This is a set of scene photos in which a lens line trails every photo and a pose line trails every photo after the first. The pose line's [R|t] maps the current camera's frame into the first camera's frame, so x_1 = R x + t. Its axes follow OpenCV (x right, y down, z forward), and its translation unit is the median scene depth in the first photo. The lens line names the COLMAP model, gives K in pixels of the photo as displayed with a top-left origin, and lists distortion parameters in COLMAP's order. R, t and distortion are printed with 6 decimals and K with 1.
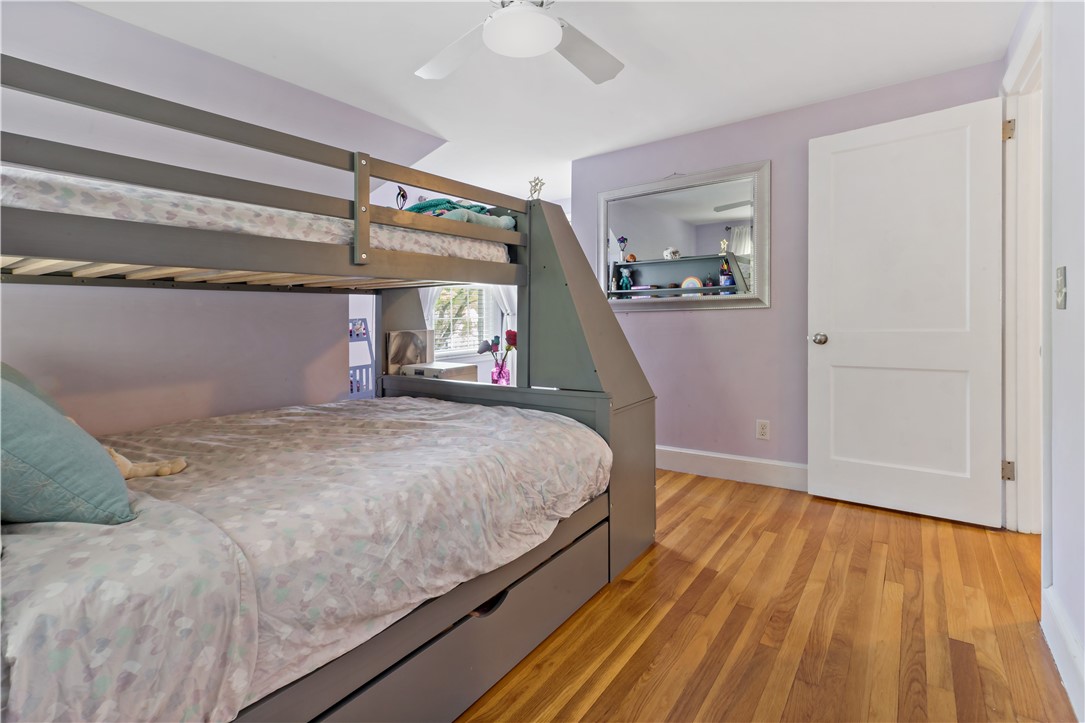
lens RADIAL K [[512.0, 0, 544.0], [0, 512.0, 313.1], [0, 0, 1]] dist [0.000002, -0.000025]
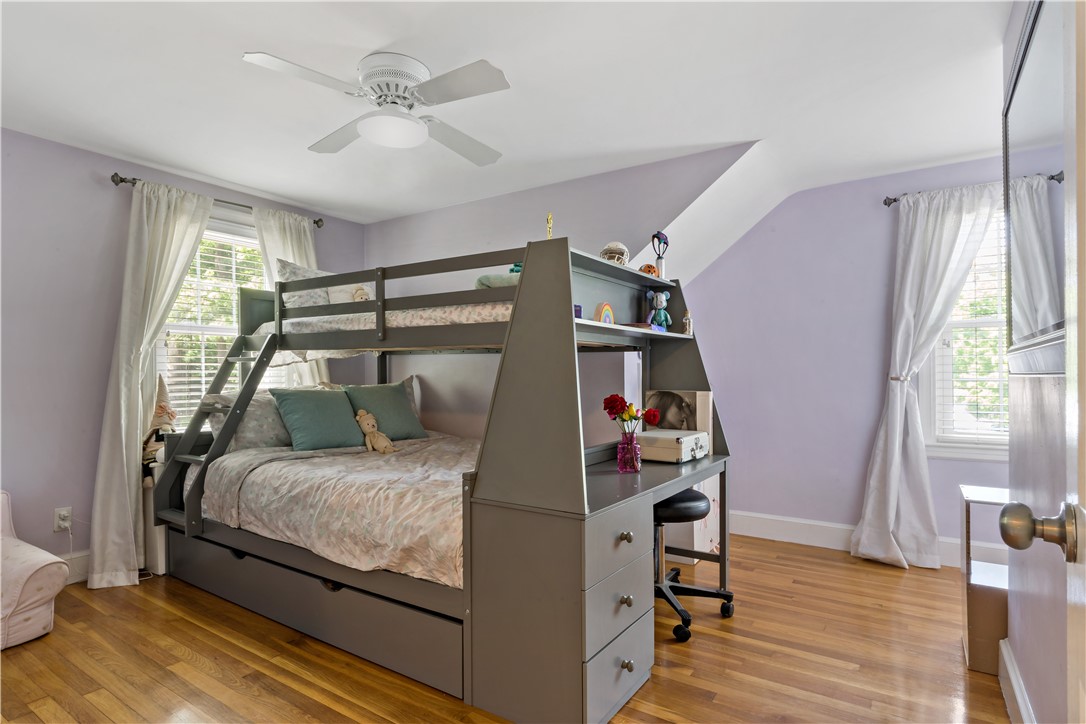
lens RADIAL K [[588.1, 0, 543.0], [0, 588.1, 362.0], [0, 0, 1]] dist [0.005354, 0.000888]
pose [[0.026862, 0.001391, -0.999638, 1.344927], [0.001711, 0.999998, 0.001437, -0.030186], [0.999638, -0.001749, 0.026860, 1.369910]]
